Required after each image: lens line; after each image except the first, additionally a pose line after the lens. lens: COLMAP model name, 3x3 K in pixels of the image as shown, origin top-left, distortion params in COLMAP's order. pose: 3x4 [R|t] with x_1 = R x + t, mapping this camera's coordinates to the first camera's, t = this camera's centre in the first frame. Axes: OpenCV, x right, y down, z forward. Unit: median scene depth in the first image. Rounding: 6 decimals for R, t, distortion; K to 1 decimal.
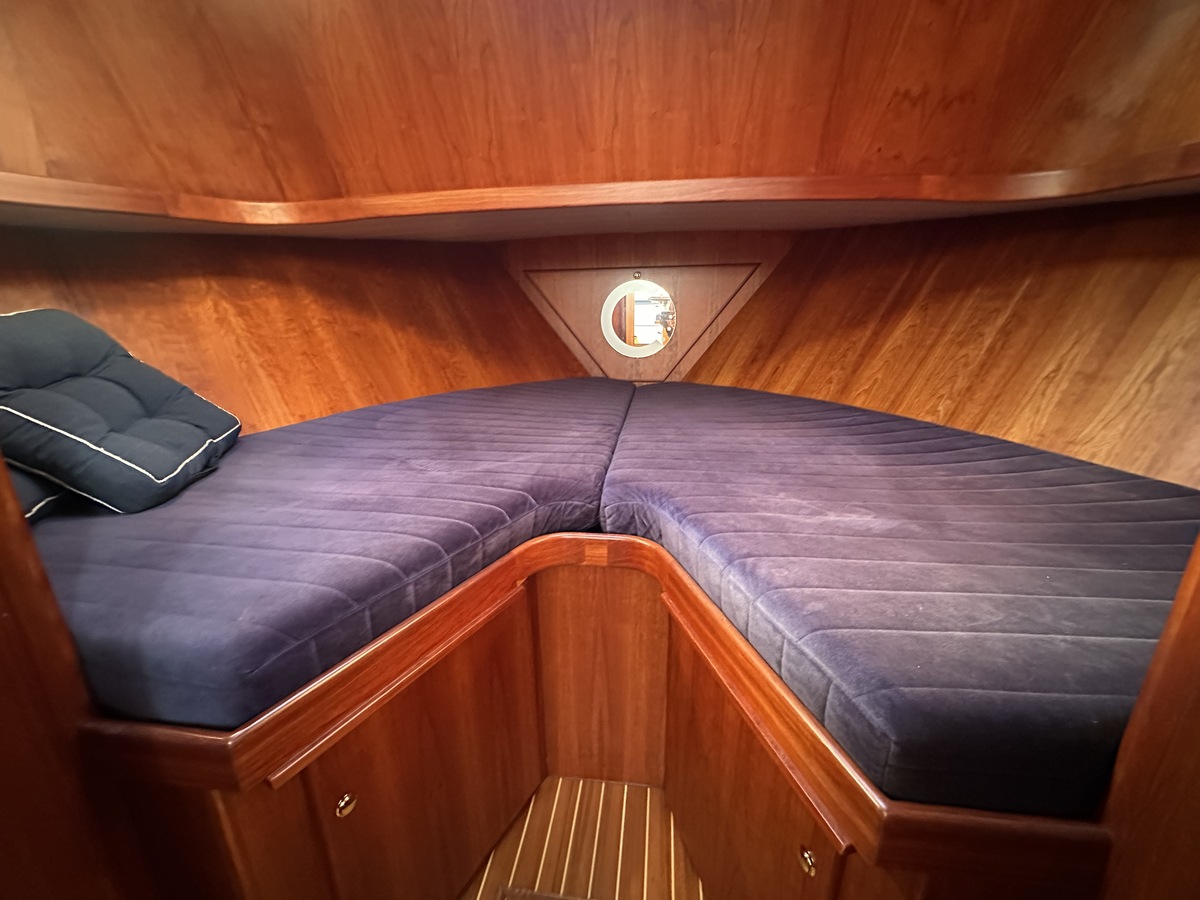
lens RADIAL K [[476.3, 0, 601.8], [0, 476.3, 450.1], [0, 0, 1]] dist [-0.004280, 0.000568]
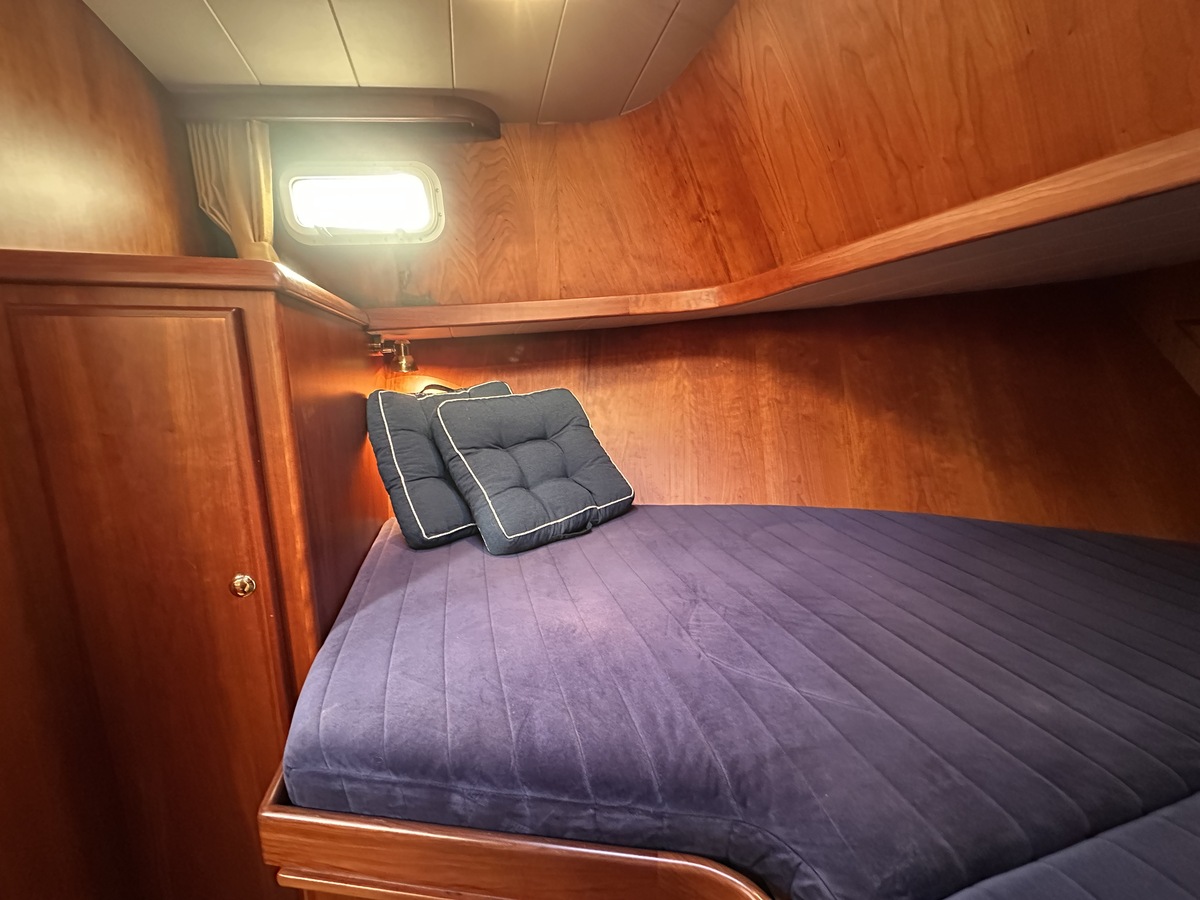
lens RADIAL K [[476.3, 0, 599.7], [0, 476.3, 450.5], [0, 0, 1]] dist [-0.004280, 0.000568]
pose [[0.381606, 0.172840, -0.908022, 0.156543], [-0.259047, 0.962992, 0.074436, -0.201690], [0.887283, 0.206815, 0.412257, 0.442478]]
